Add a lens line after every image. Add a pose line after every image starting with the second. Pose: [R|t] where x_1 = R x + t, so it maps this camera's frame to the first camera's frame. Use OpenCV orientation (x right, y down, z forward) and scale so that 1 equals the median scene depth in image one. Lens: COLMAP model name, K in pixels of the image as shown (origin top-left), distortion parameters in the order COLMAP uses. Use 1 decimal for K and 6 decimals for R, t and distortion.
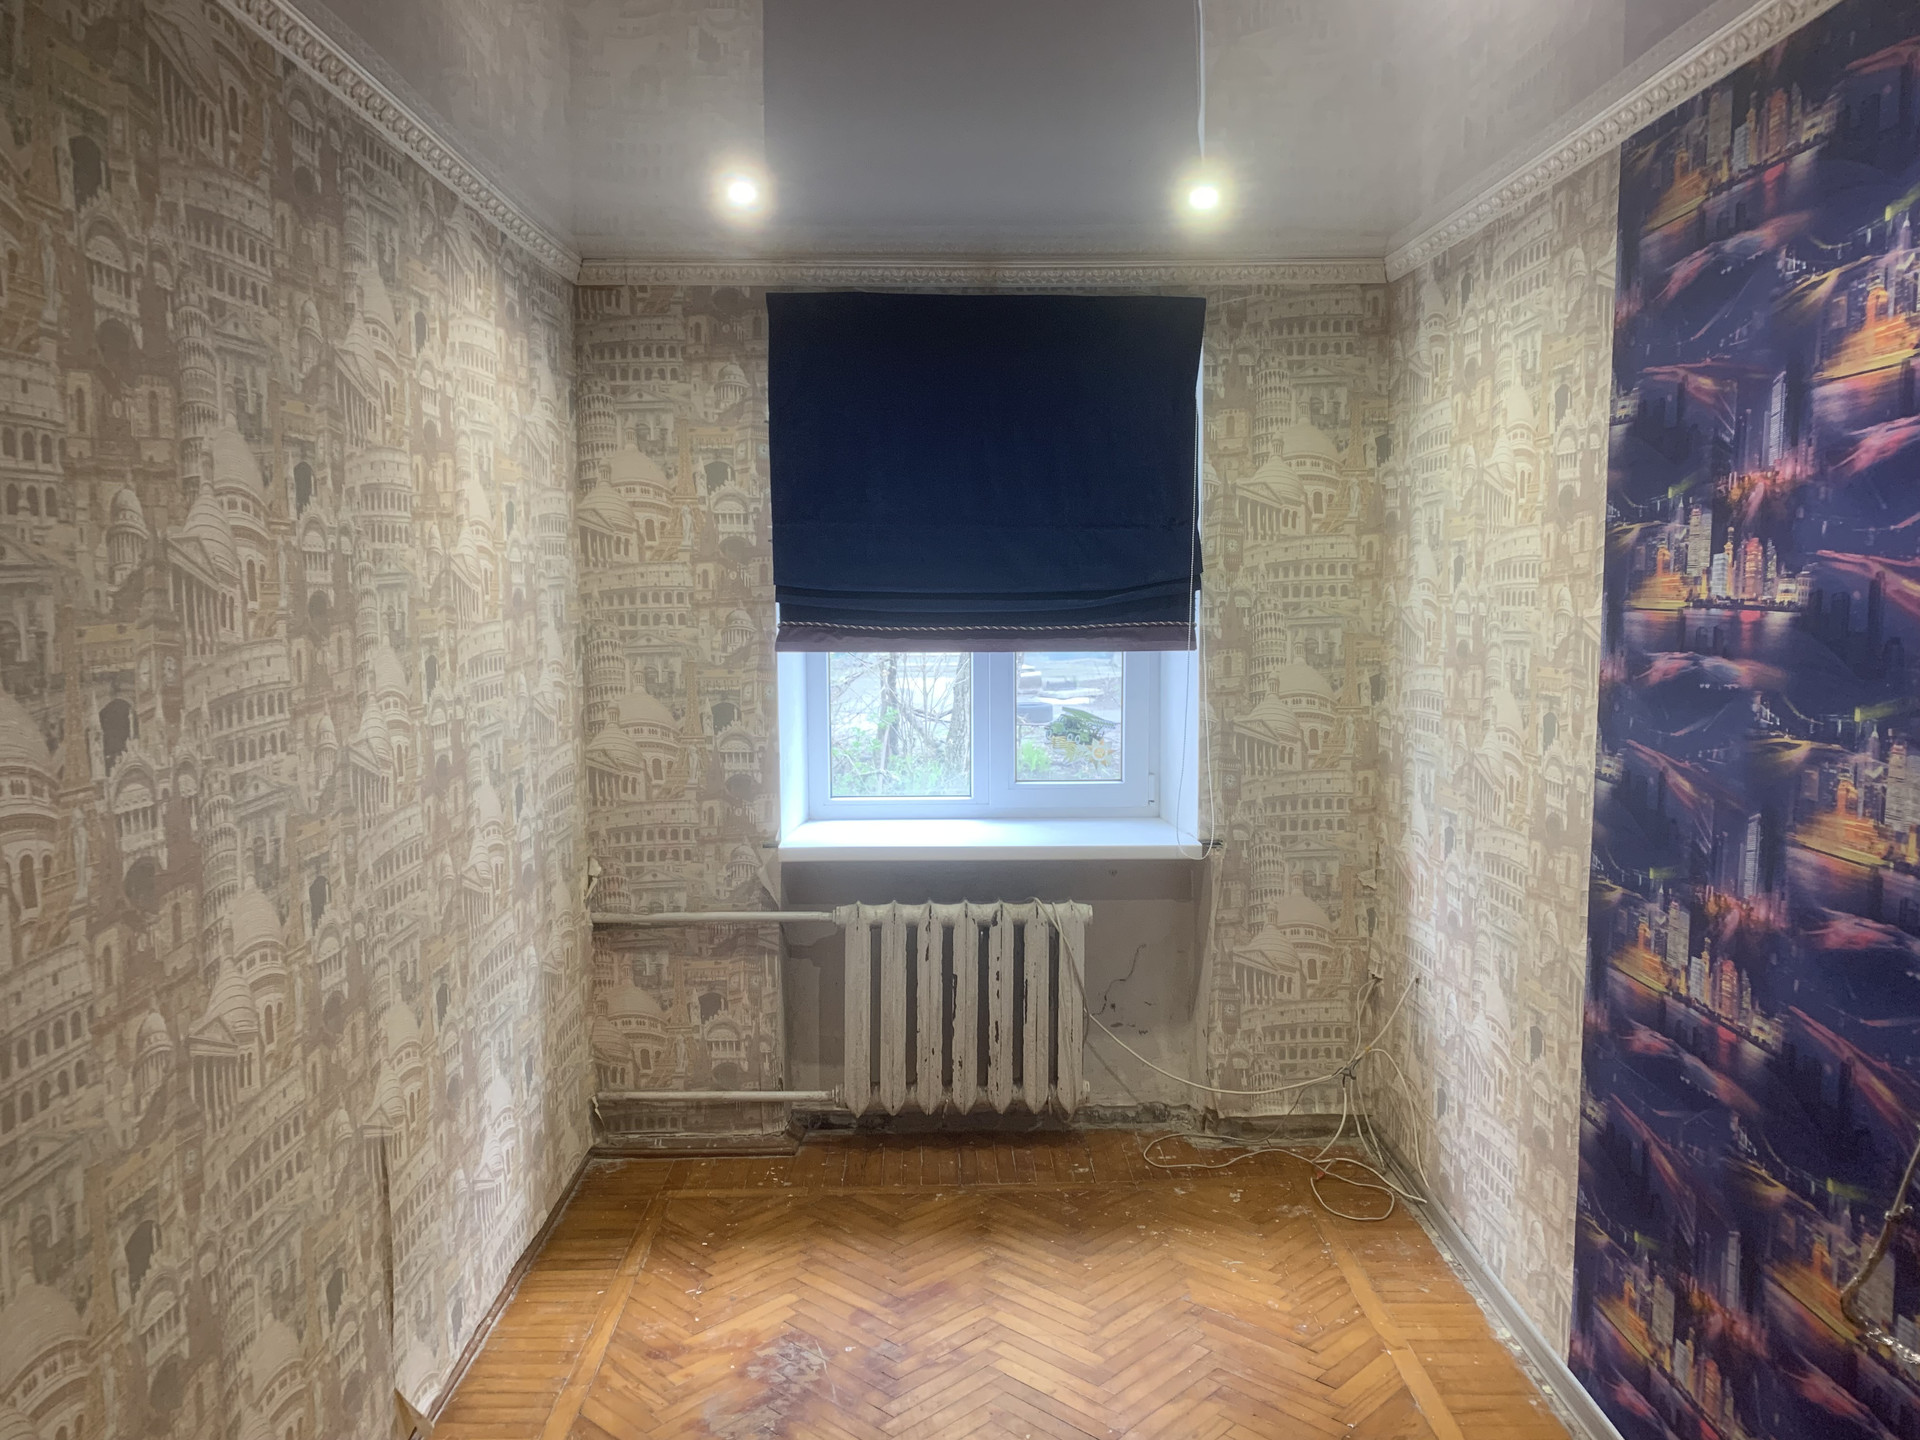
lens RADIAL K [[1478.6, 0, 955.1], [0, 1478.6, 718.0], [0, 0, 1]] dist [0.027448, -0.023042]
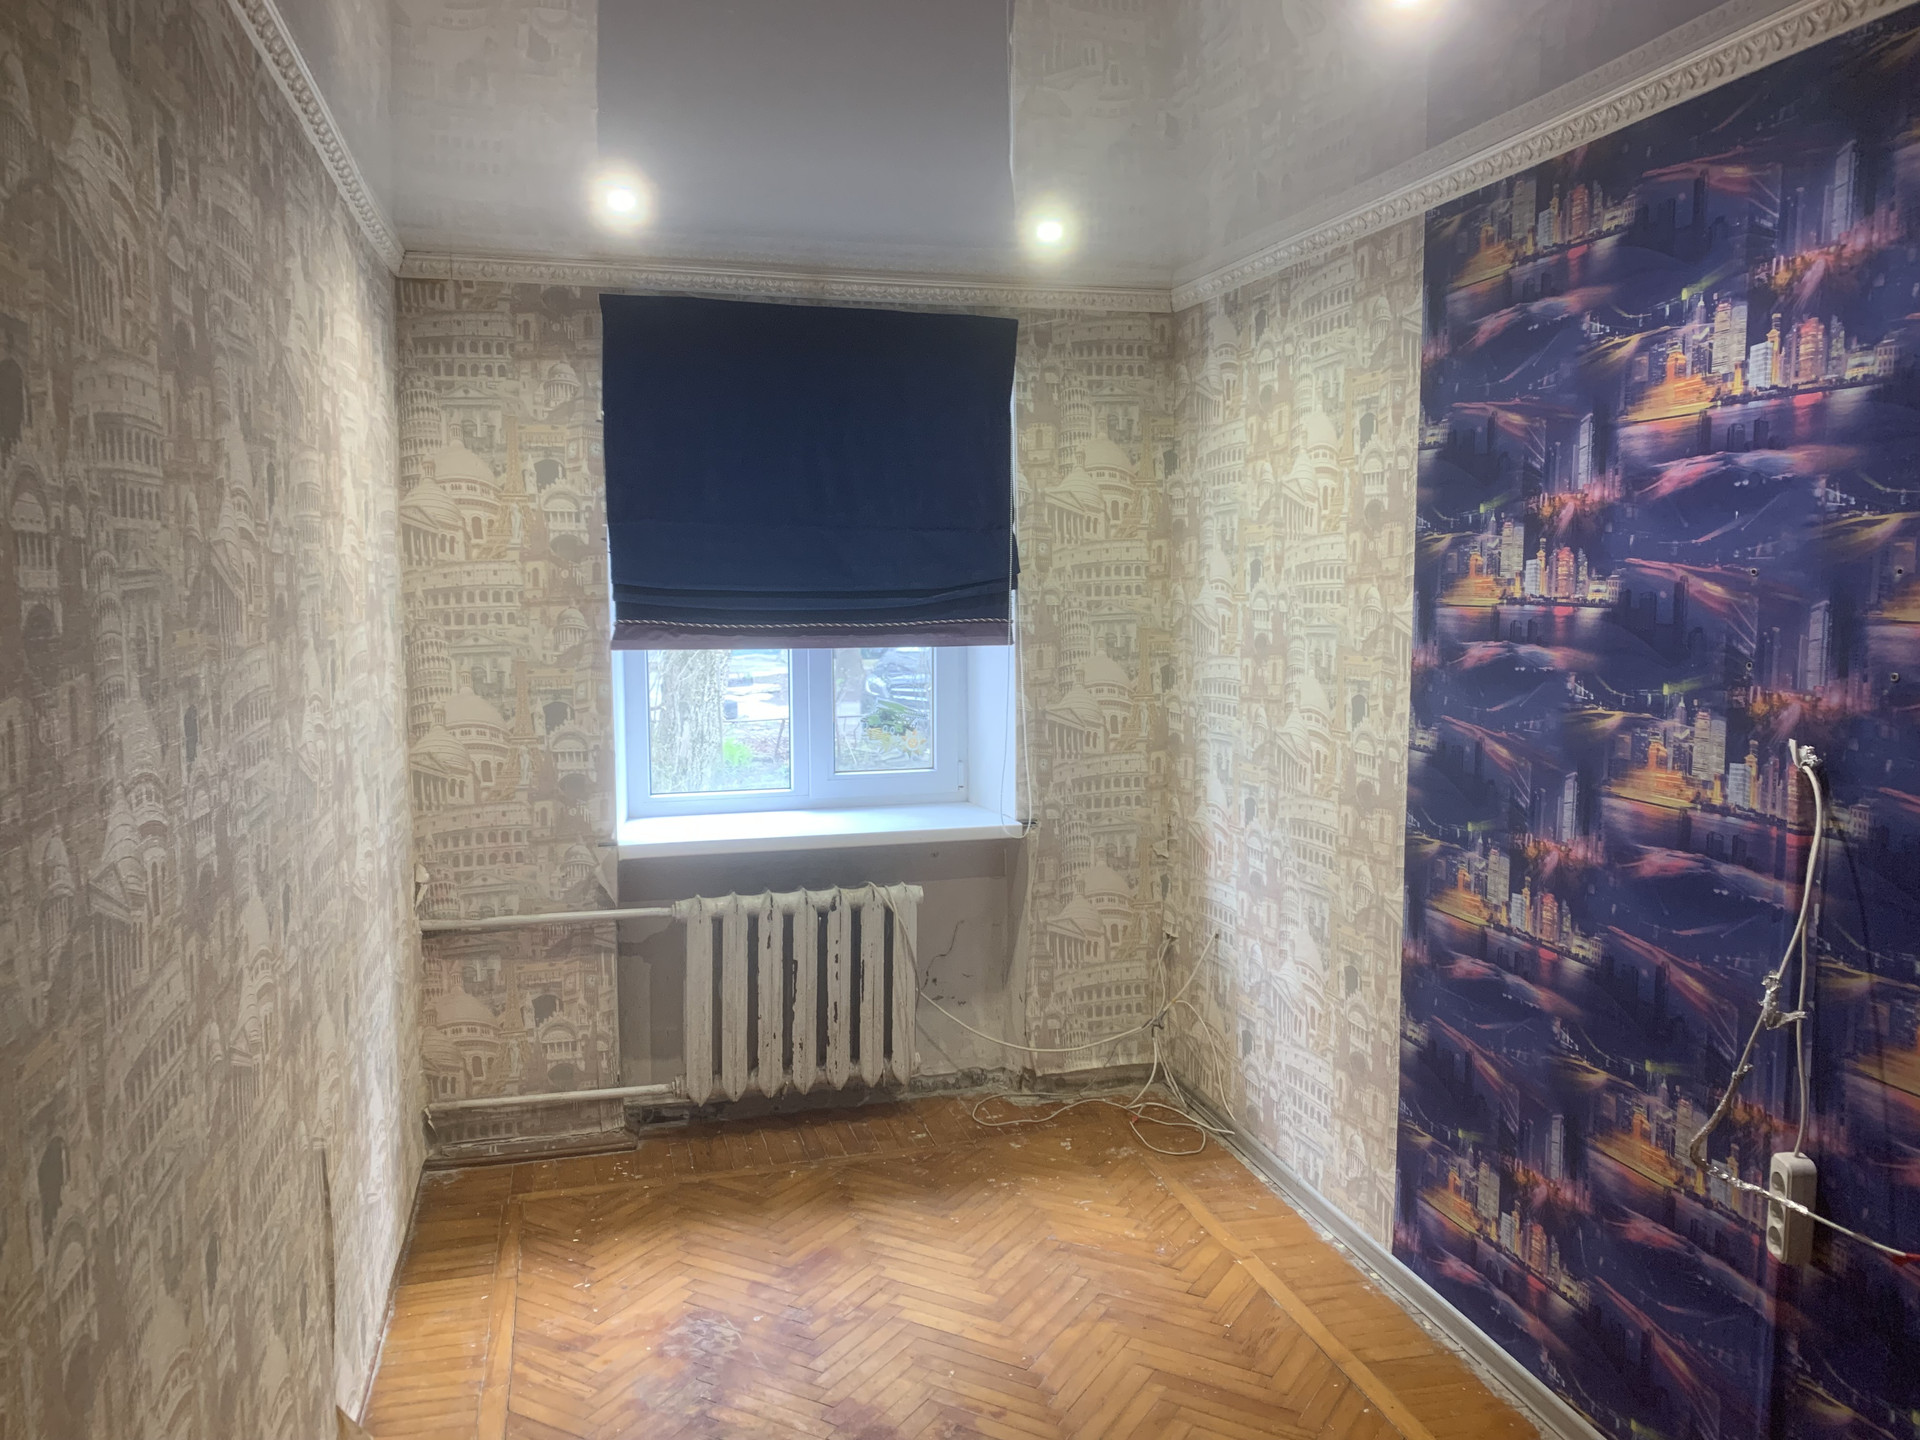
lens RADIAL K [[1478.6, 0, 966.4], [0, 1478.6, 711.8], [0, 0, 1]] dist [0.027448, -0.023042]
pose [[0.969095, -0.021677, 0.245735, -0.153787], [0.022045, 0.999756, 0.001253, 0.001219], [-0.245702, 0.004202, 0.969336, -0.041125]]
